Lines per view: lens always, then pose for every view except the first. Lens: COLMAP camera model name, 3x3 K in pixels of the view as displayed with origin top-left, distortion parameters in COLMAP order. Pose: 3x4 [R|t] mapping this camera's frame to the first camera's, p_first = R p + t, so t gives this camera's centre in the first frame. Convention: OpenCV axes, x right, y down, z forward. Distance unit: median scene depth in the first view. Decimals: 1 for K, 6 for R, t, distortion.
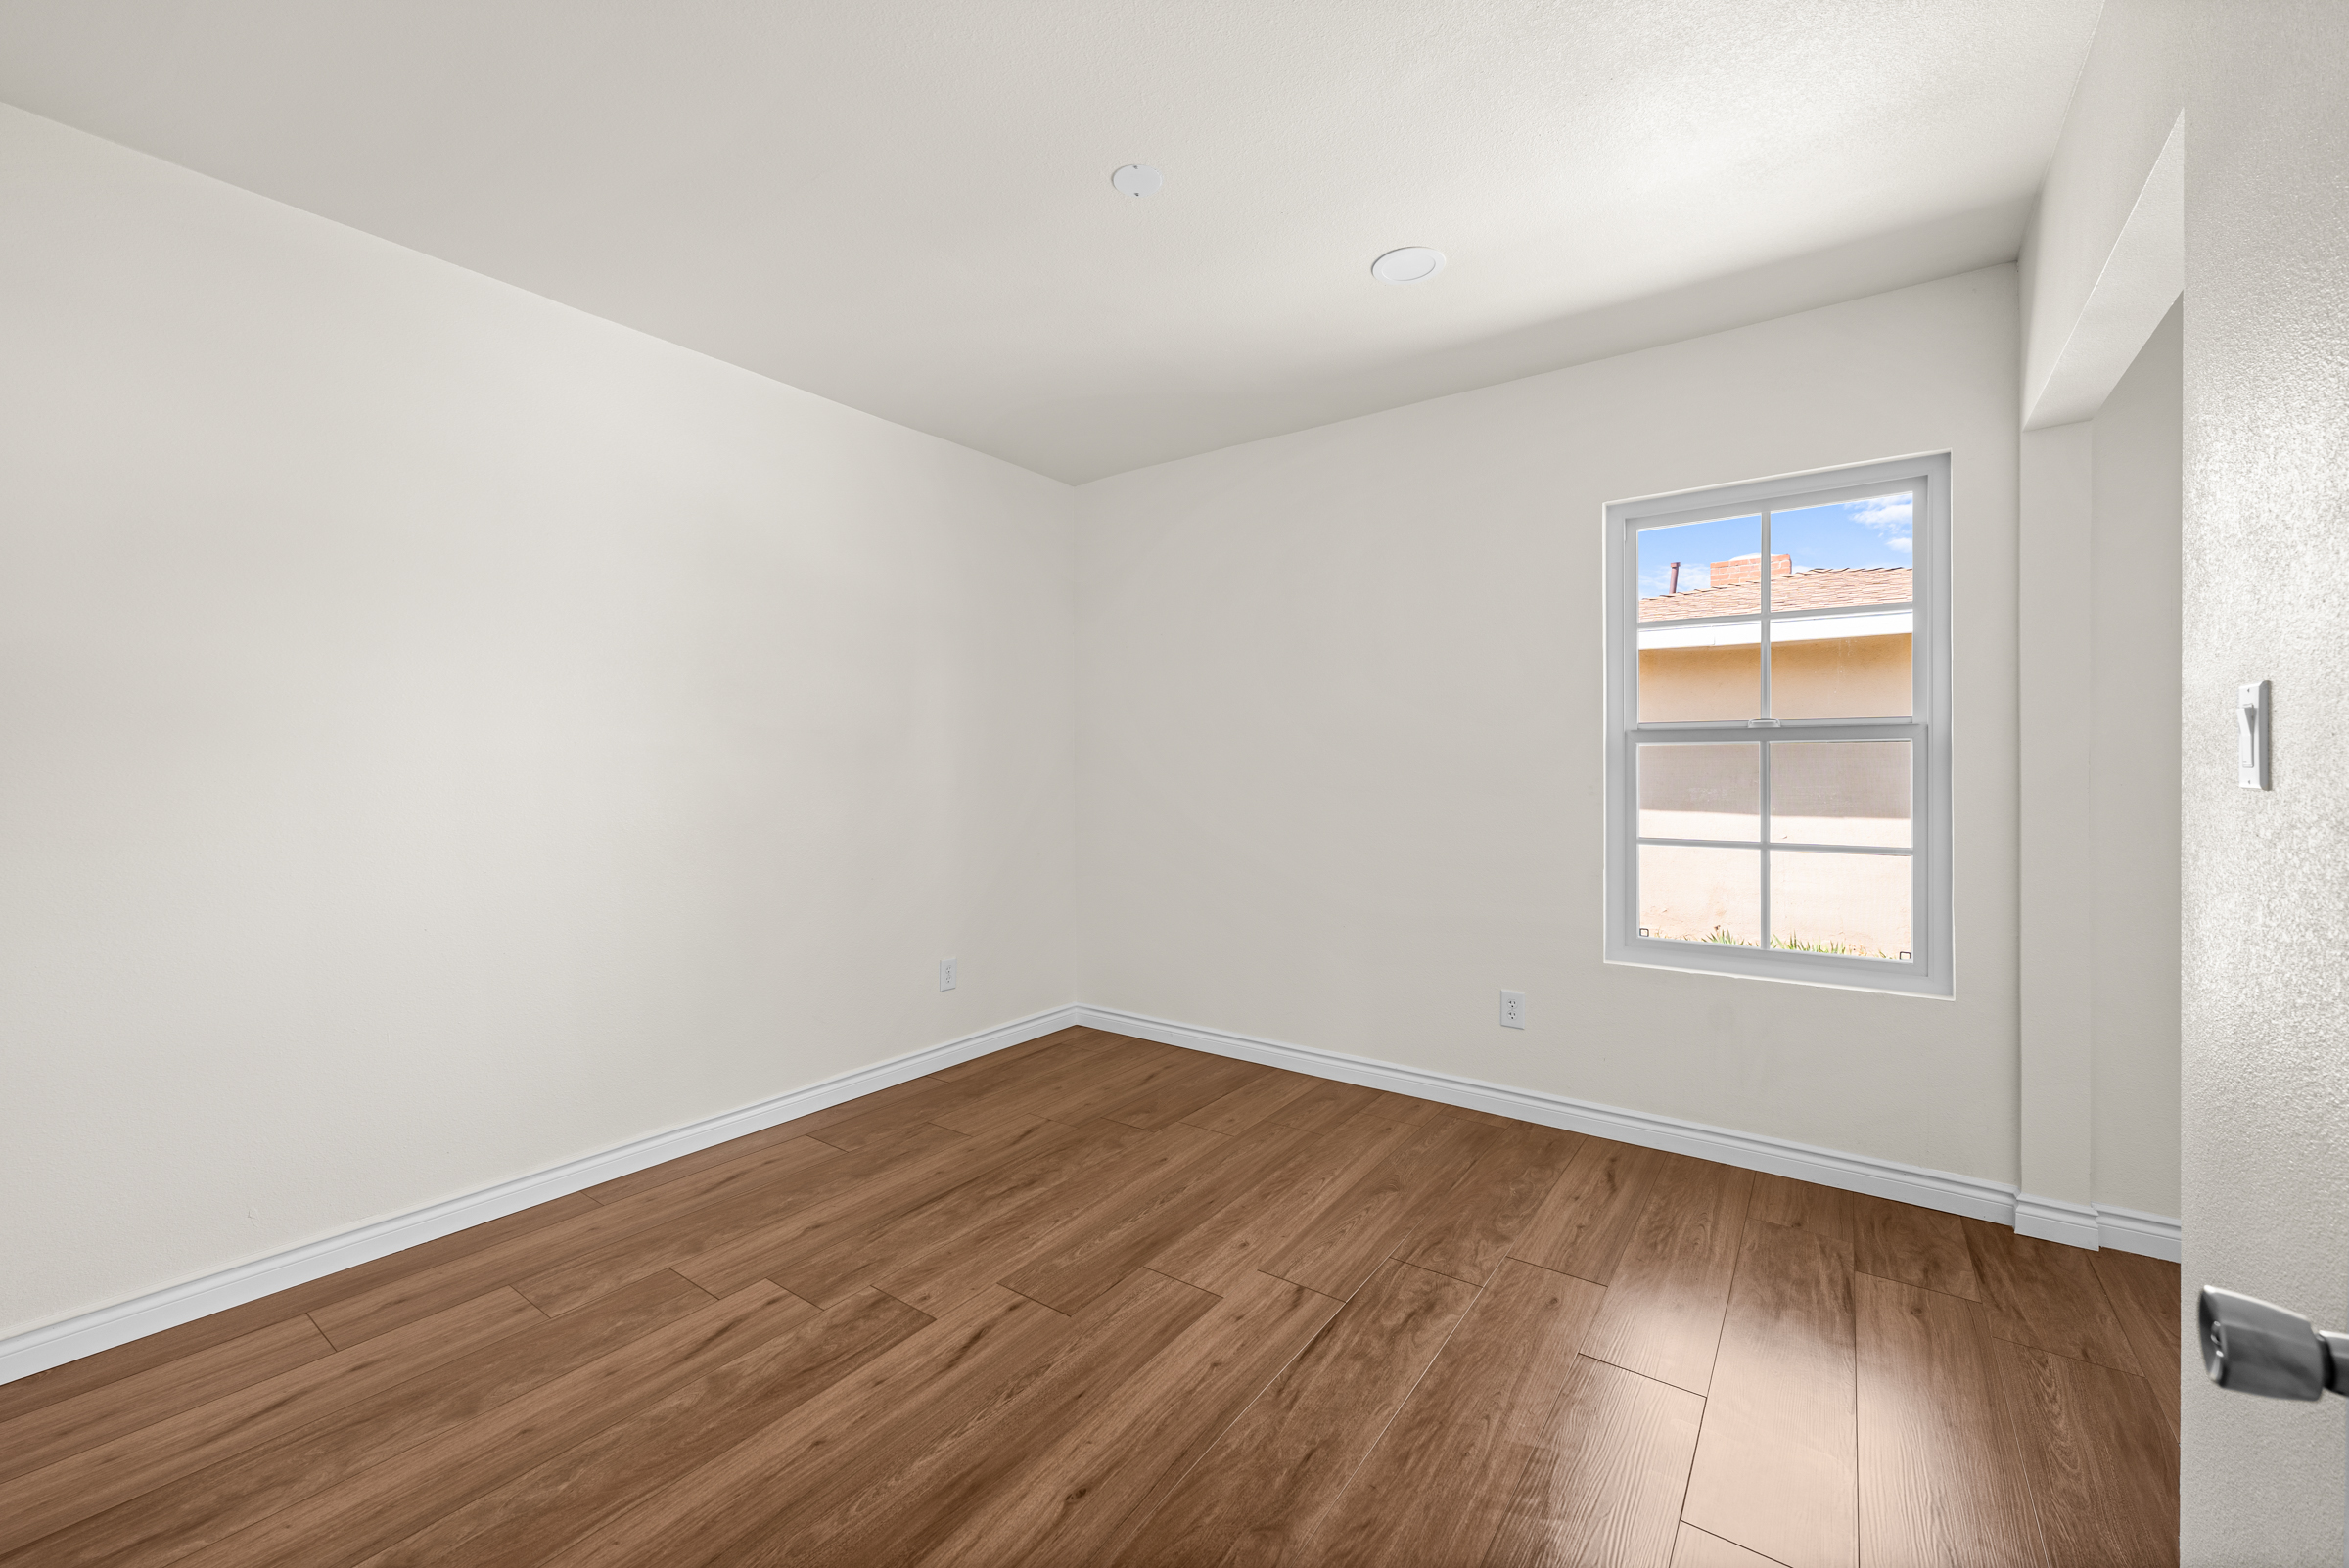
lens RADIAL K [[940.7, 0, 1168.9], [0, 940.7, 765.9], [0, 0, 1]] dist [-0.005971, 0.000984]
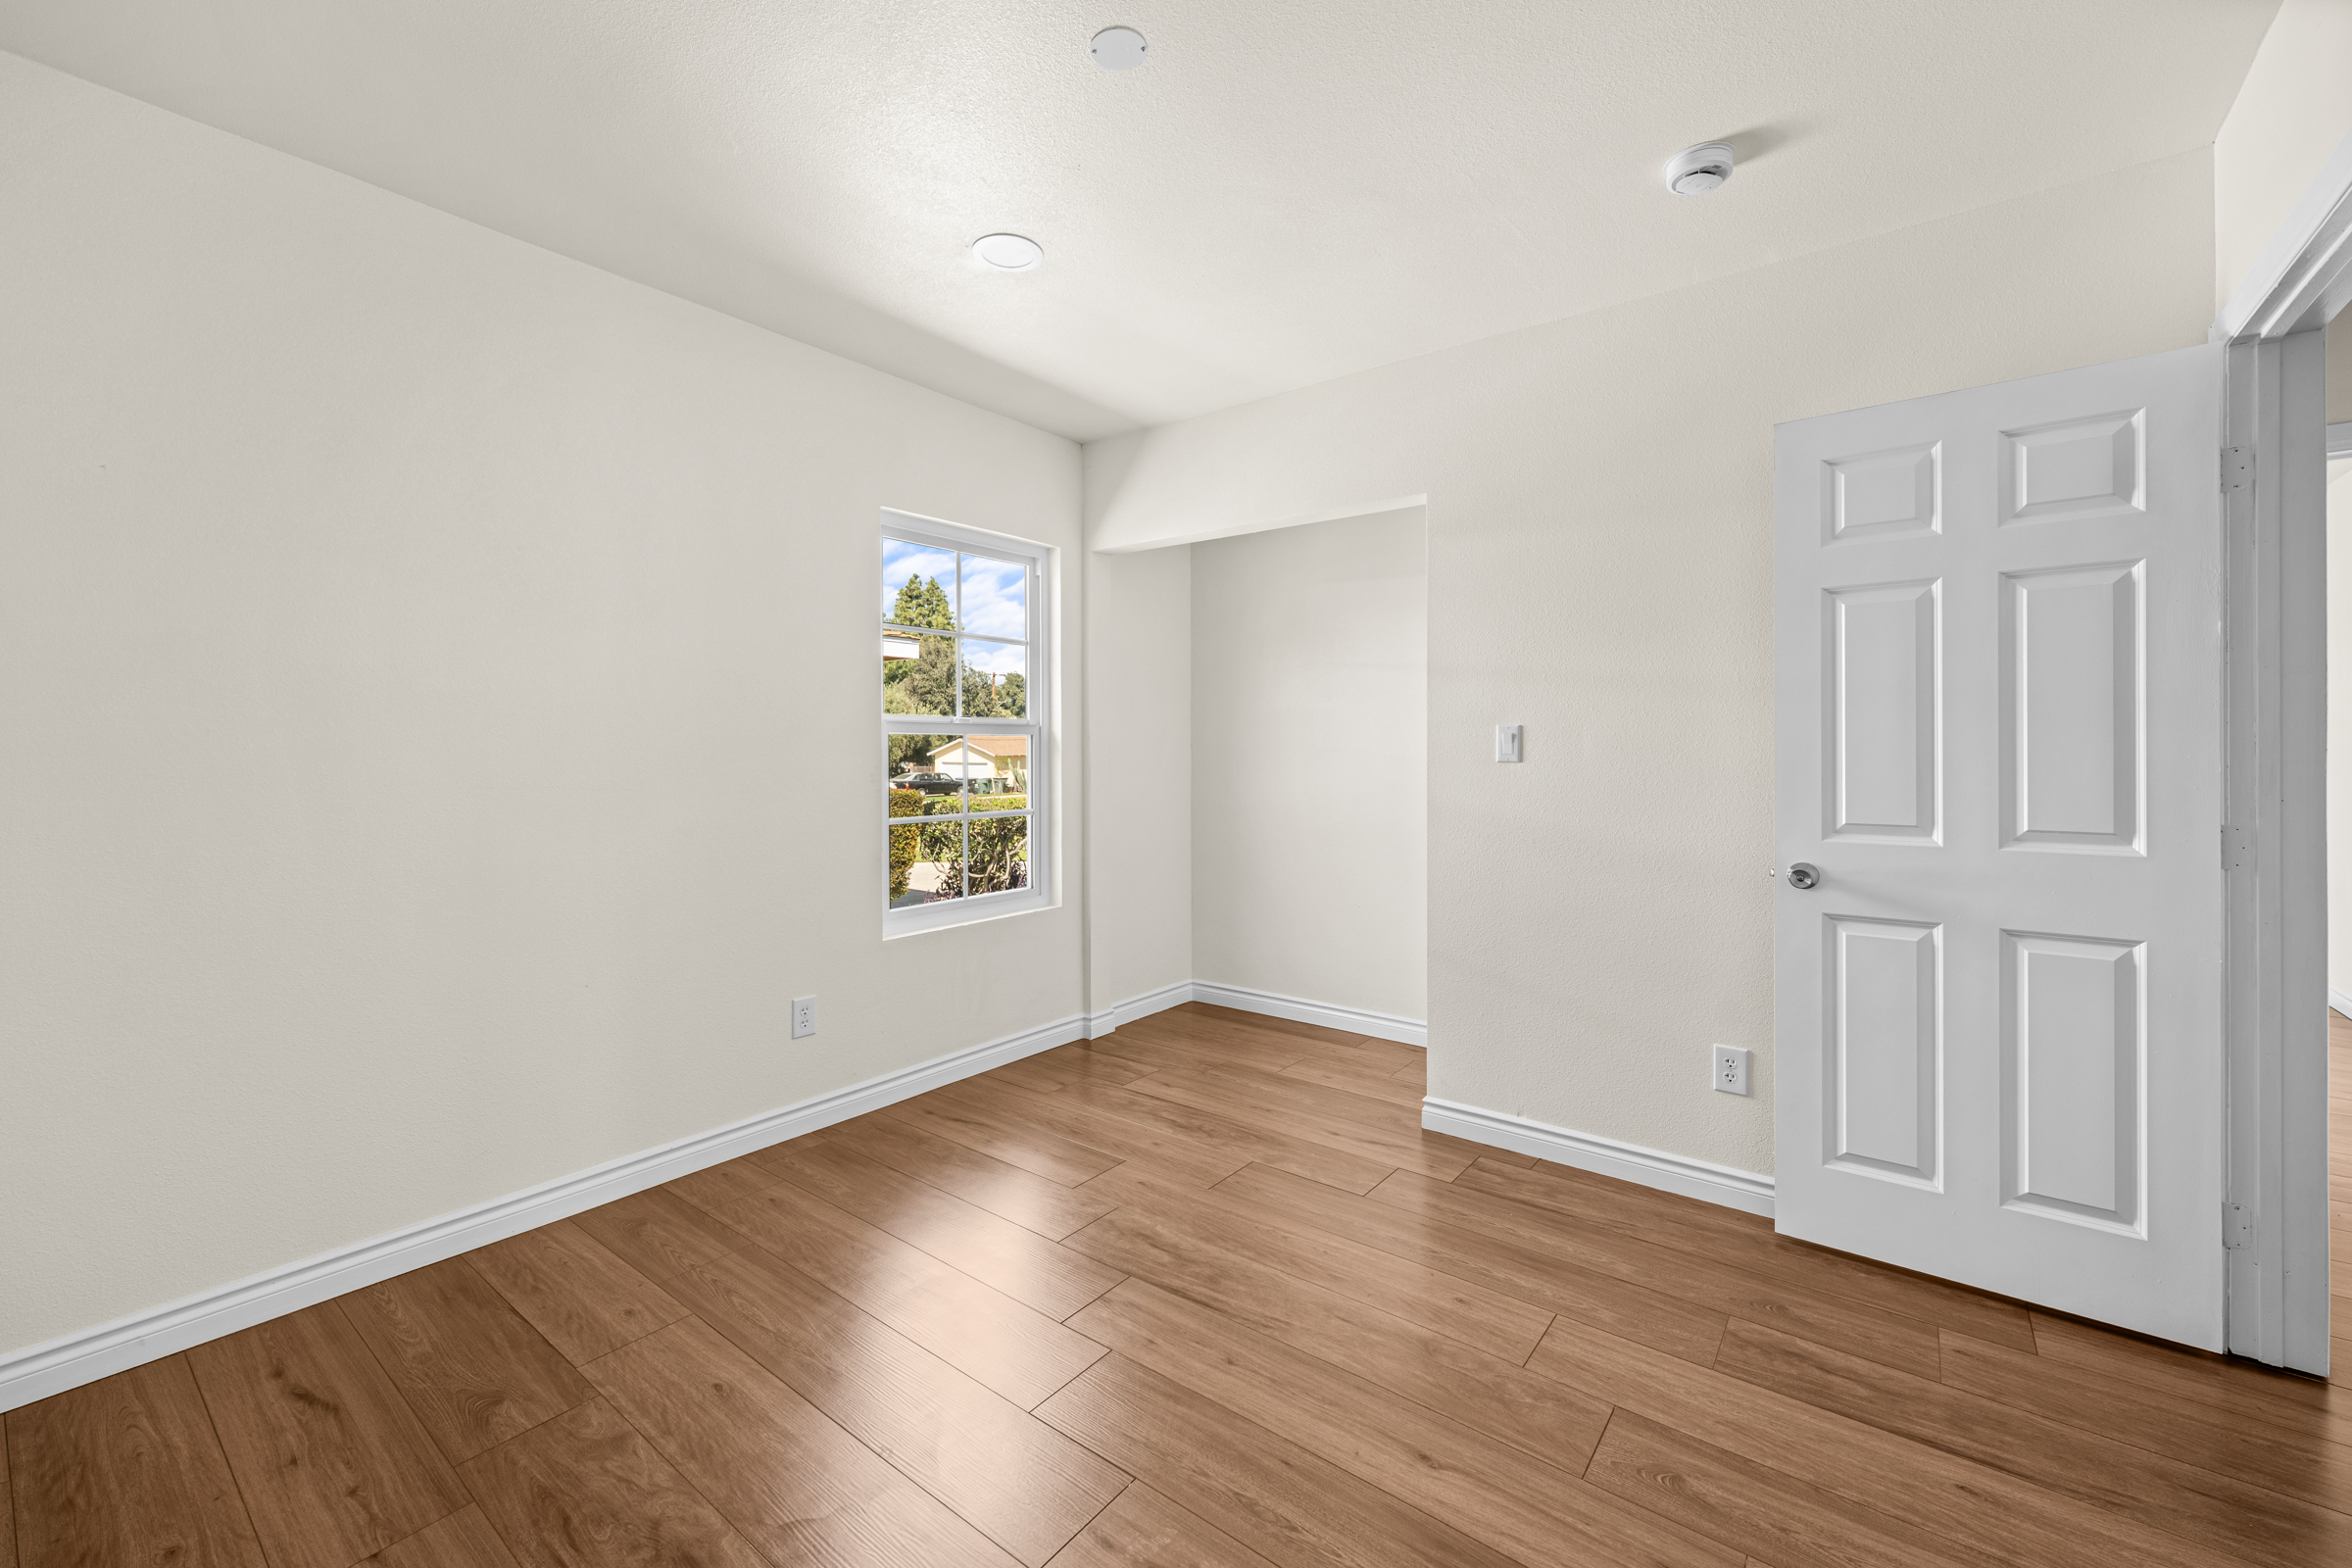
lens RADIAL K [[941.9, 0, 1177.8], [0, 941.9, 734.5], [0, 0, 1]] dist [-0.005971, 0.000984]
pose [[0.036372, 0.014176, 0.999238, -0.732489], [0.002877, 0.999894, -0.014290, -0.008614], [-0.999334, 0.003395, 0.036328, 0.781100]]
